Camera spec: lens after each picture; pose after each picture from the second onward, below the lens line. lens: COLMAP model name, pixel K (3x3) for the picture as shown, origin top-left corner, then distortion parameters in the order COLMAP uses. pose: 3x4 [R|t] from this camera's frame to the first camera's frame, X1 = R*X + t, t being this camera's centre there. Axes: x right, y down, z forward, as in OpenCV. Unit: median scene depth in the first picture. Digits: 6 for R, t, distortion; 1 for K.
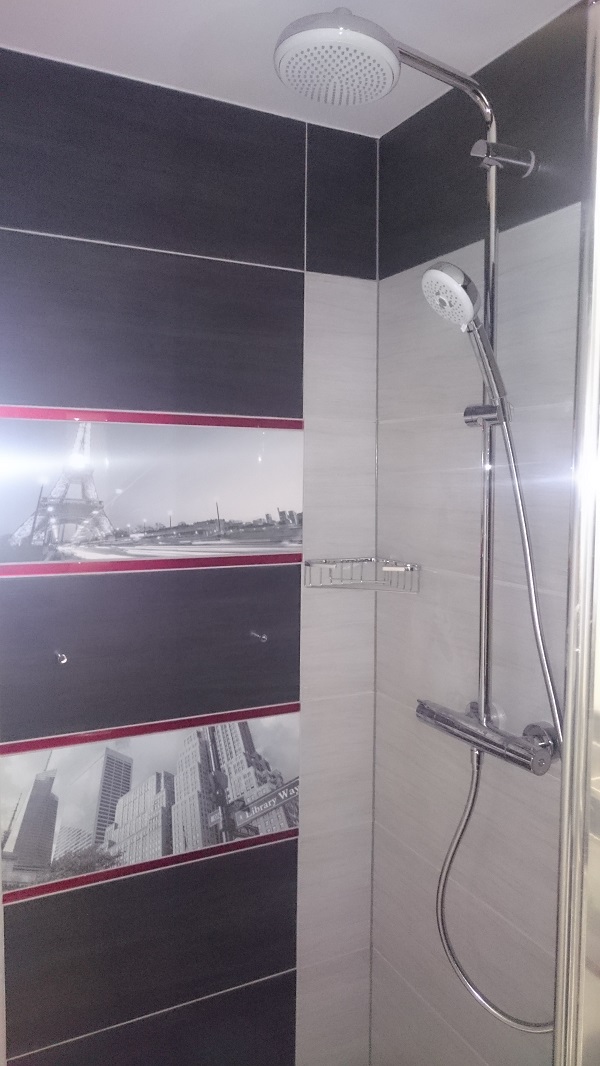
lens RADIAL K [[798.6, 0, 305.1], [0, 798.6, 533.1], [0, 0, 1]] dist [-0.001502, -0.018738]
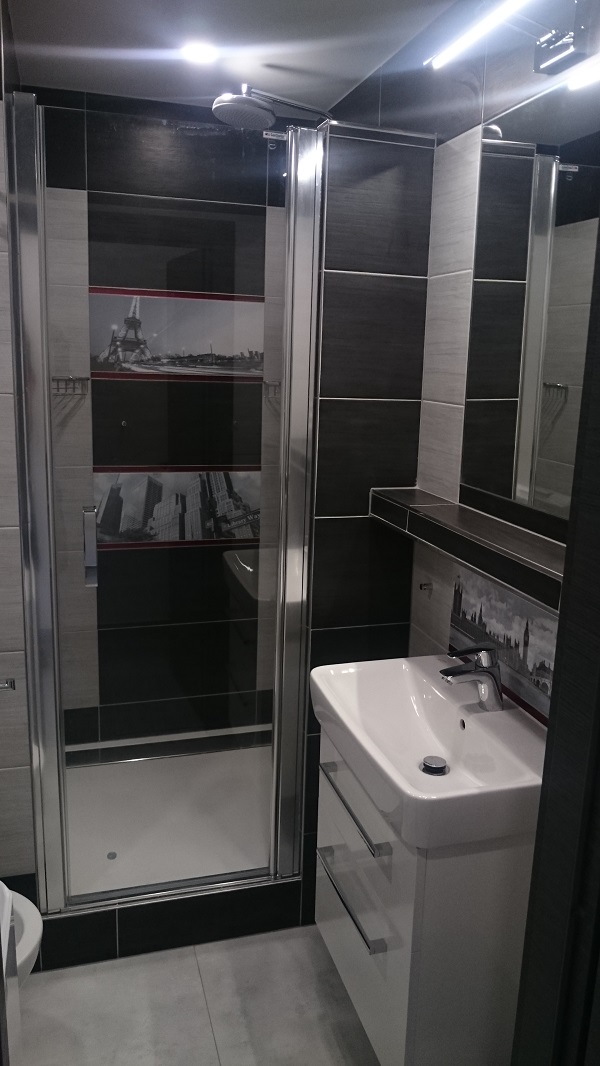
lens RADIAL K [[798.6, 0, 295.1], [0, 798.6, 535.5], [0, 0, 1]] dist [-0.001502, -0.018738]
pose [[0.988569, 0.053847, -0.140829, 0.349636], [-0.032655, 0.988346, 0.148679, 0.113078], [0.147193, -0.142380, 0.978806, -0.775353]]
